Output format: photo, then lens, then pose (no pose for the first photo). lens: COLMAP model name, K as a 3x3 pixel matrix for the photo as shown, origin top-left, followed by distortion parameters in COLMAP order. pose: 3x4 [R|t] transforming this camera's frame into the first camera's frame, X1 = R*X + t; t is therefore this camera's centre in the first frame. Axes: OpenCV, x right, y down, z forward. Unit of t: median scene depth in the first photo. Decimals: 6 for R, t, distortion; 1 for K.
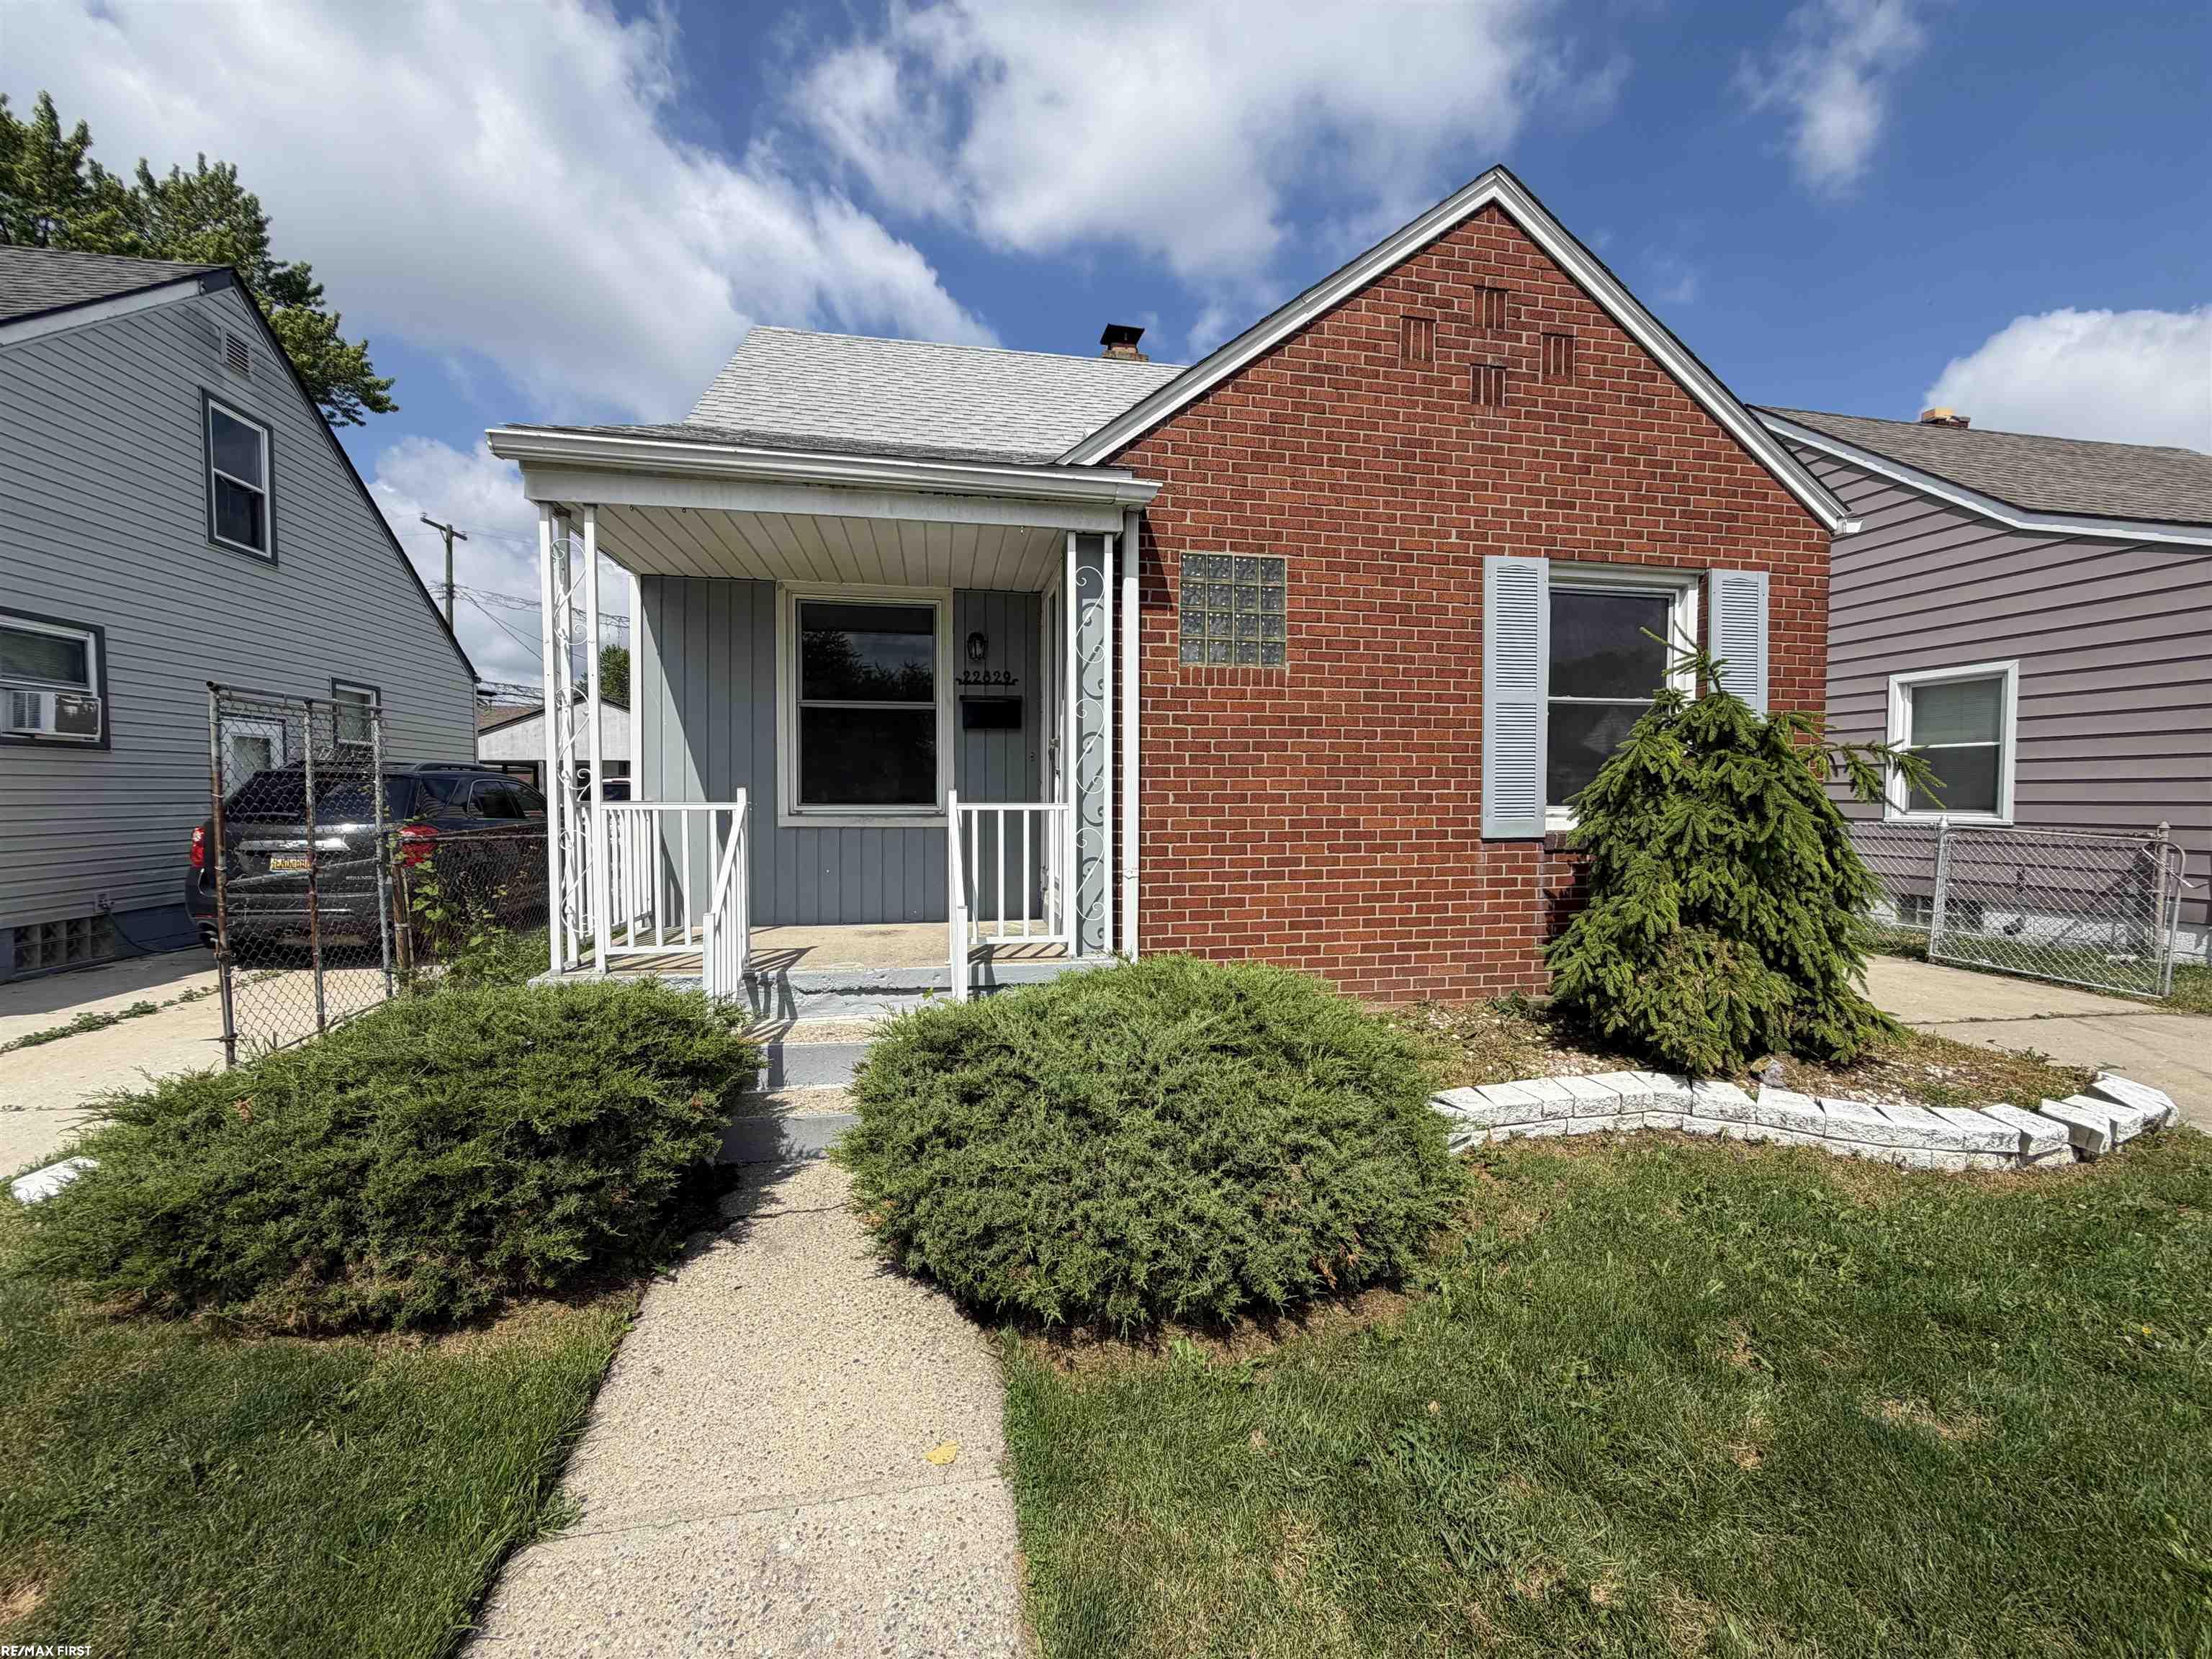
lens RADIAL K [[882.9, 0, 1106.5], [0, 882.9, 827.0], [0, 0, 1]] dist [-0.002286, 0.000342]
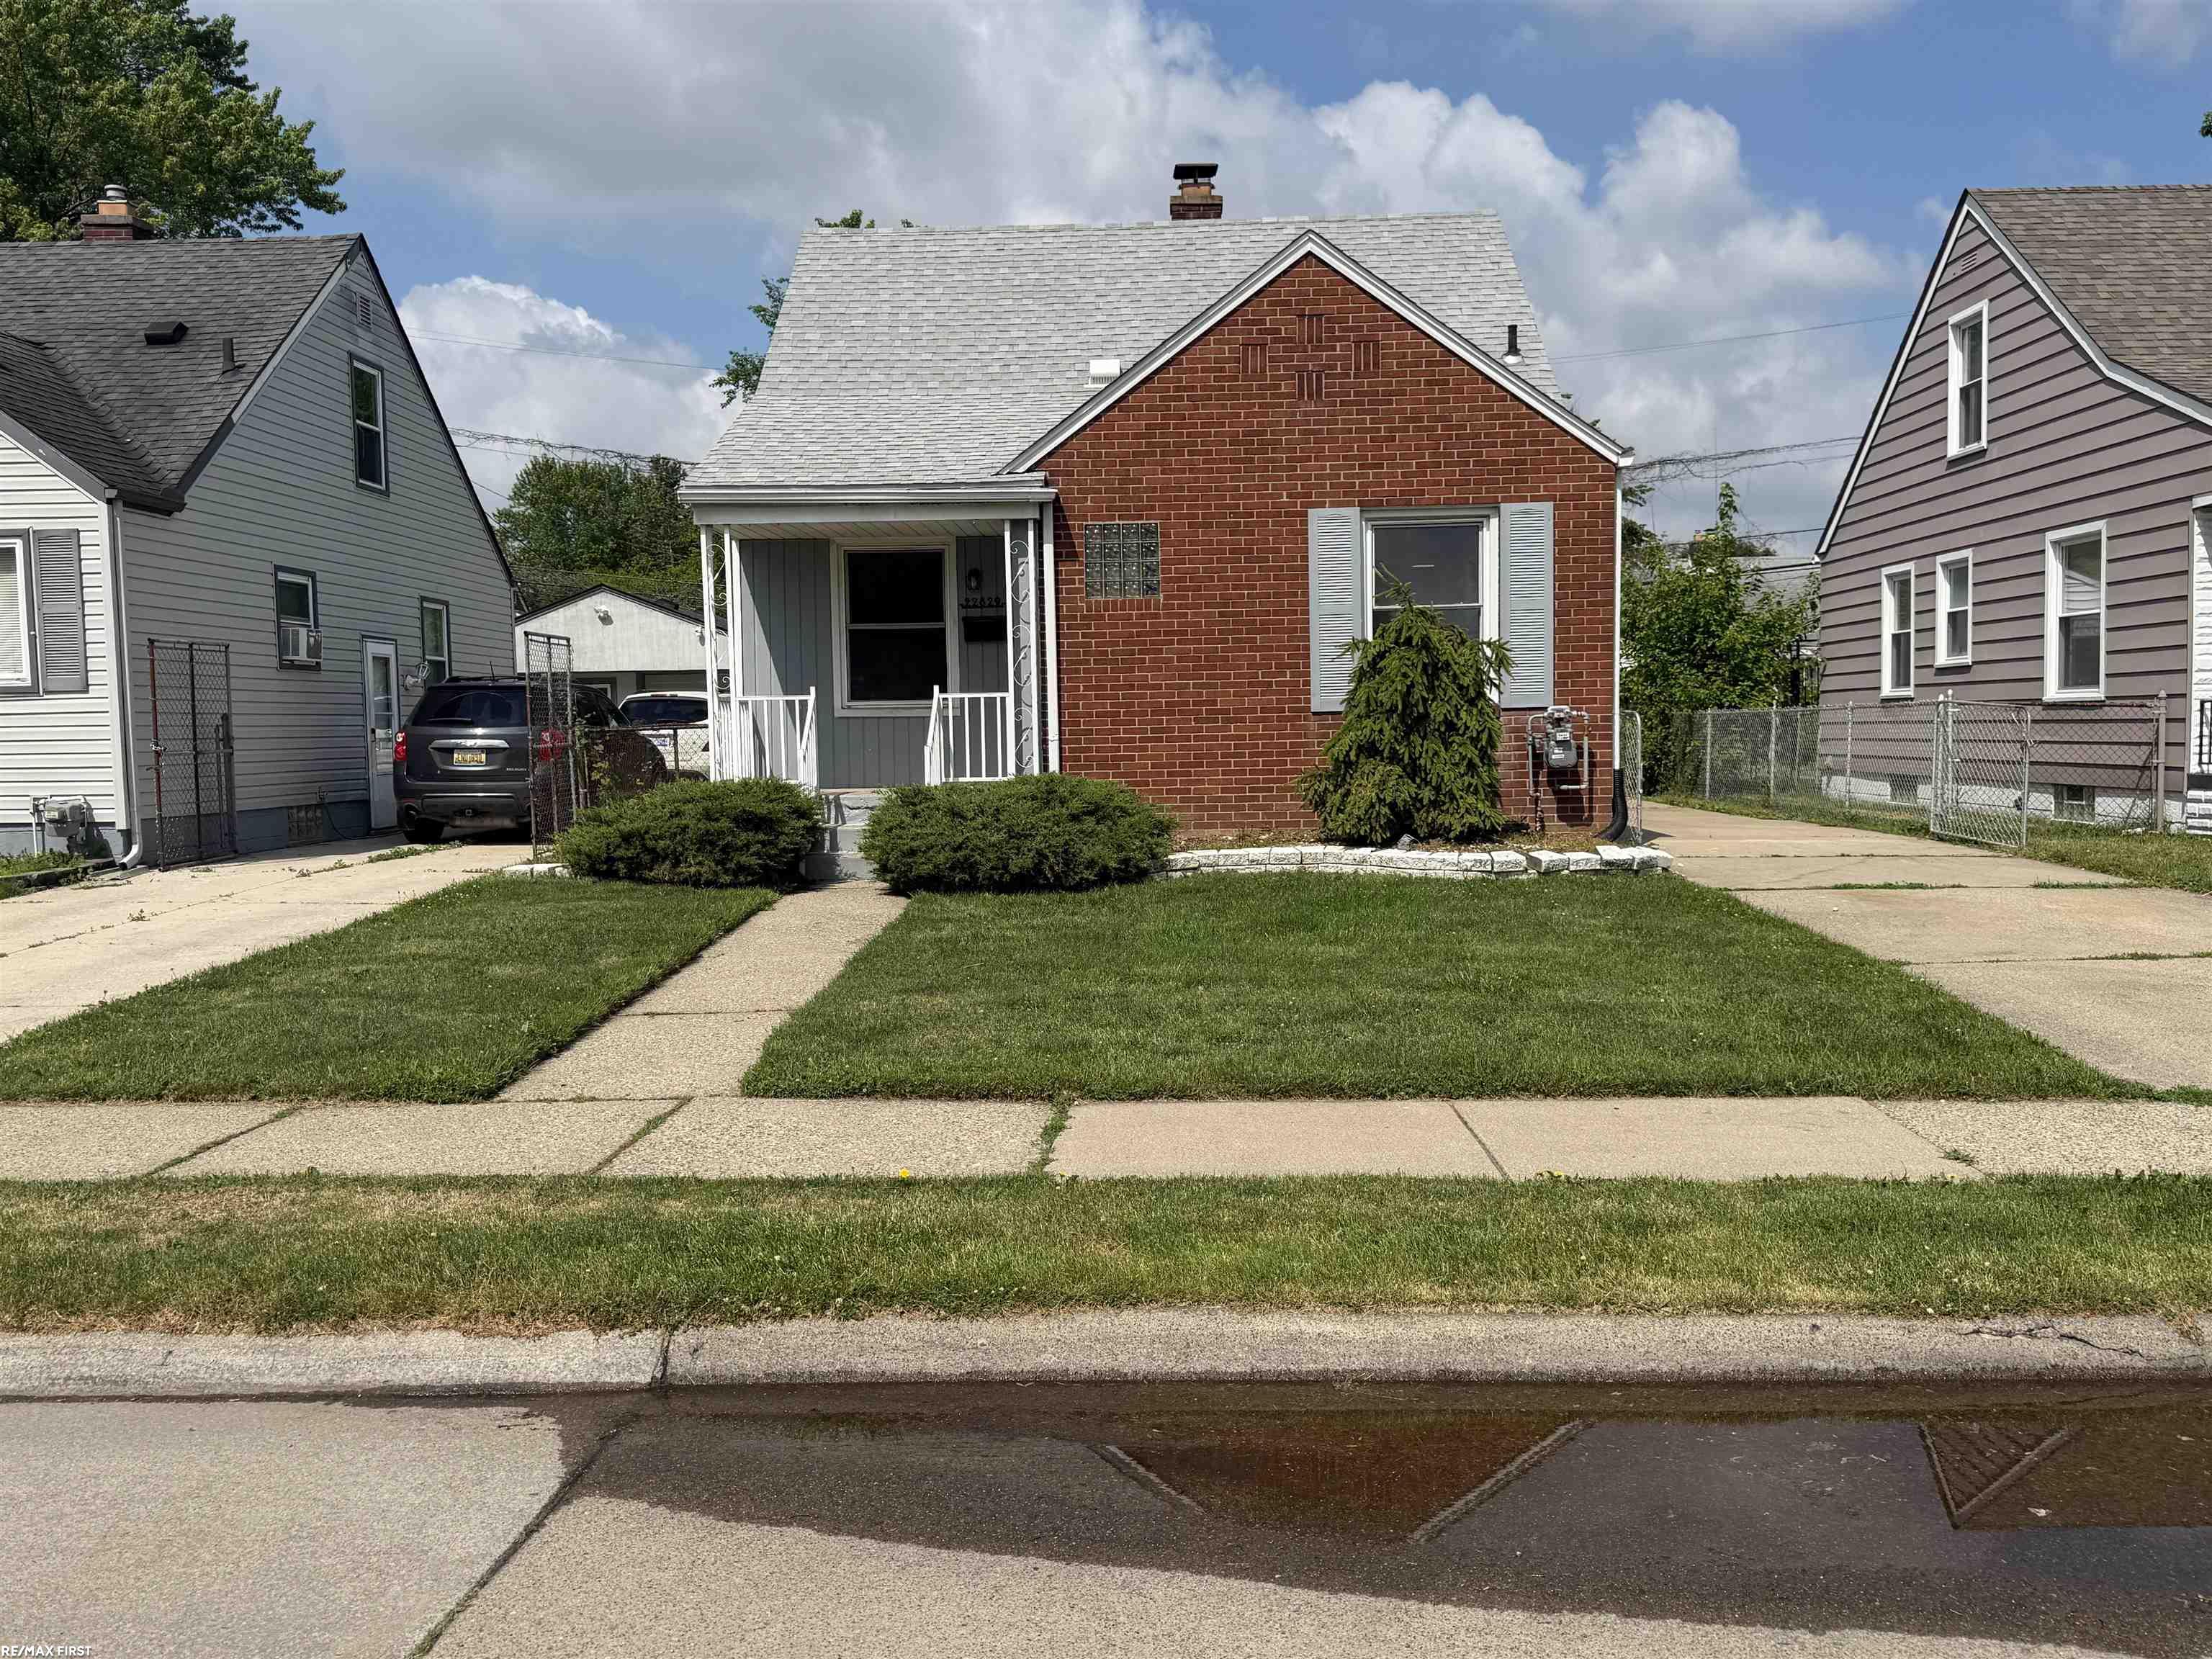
lens RADIAL K [[1902.6, 0, 1104.9], [0, 1902.6, 839.0], [0, 0, 1]] dist [0.115850, -0.046124]
pose [[0.975630, -0.006136, -0.219334, 0.771401], [0.011149, 0.999704, 0.021622, 0.145314], [0.219137, -0.023540, 0.975410, -2.026610]]
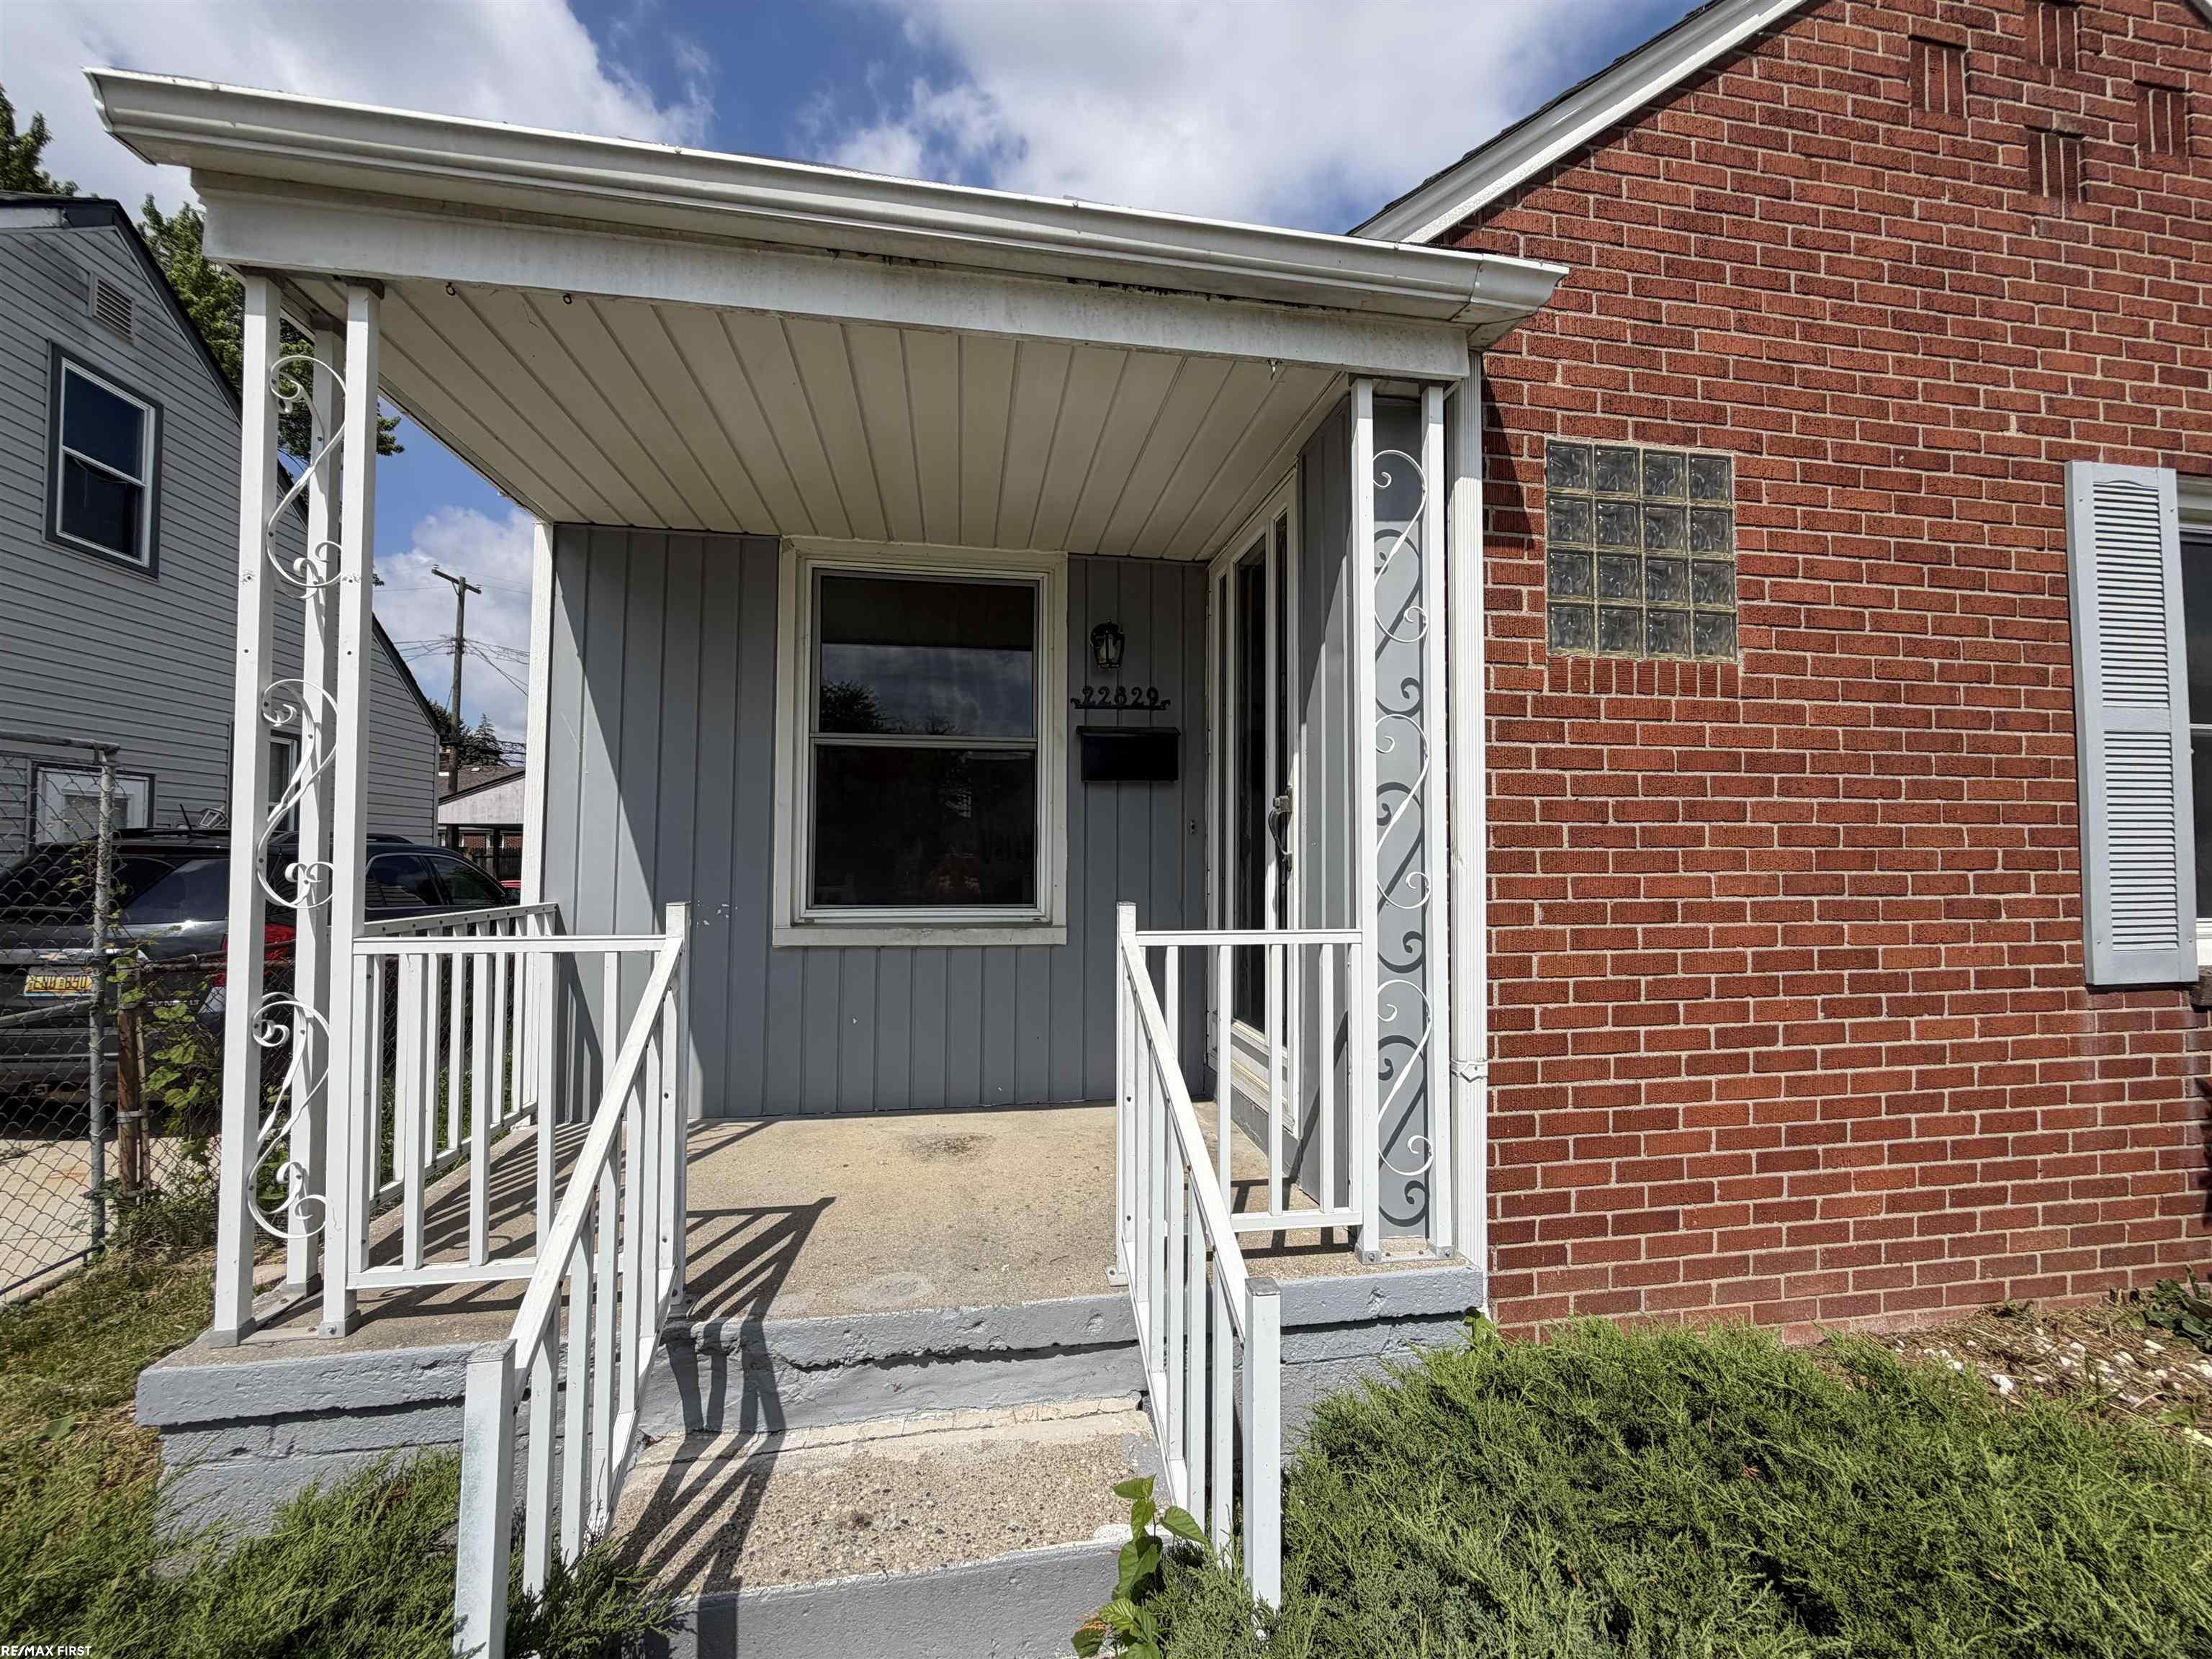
lens RADIAL K [[882.9, 0, 1102.1], [0, 882.9, 828.4], [0, 0, 1]] dist [-0.002286, 0.000342]
pose [[0.999737, 0.000974, -0.022897, -0.154123], [-0.002525, 0.997695, -0.067814, -0.043585], [0.022778, 0.067854, 0.997435, 0.457982]]
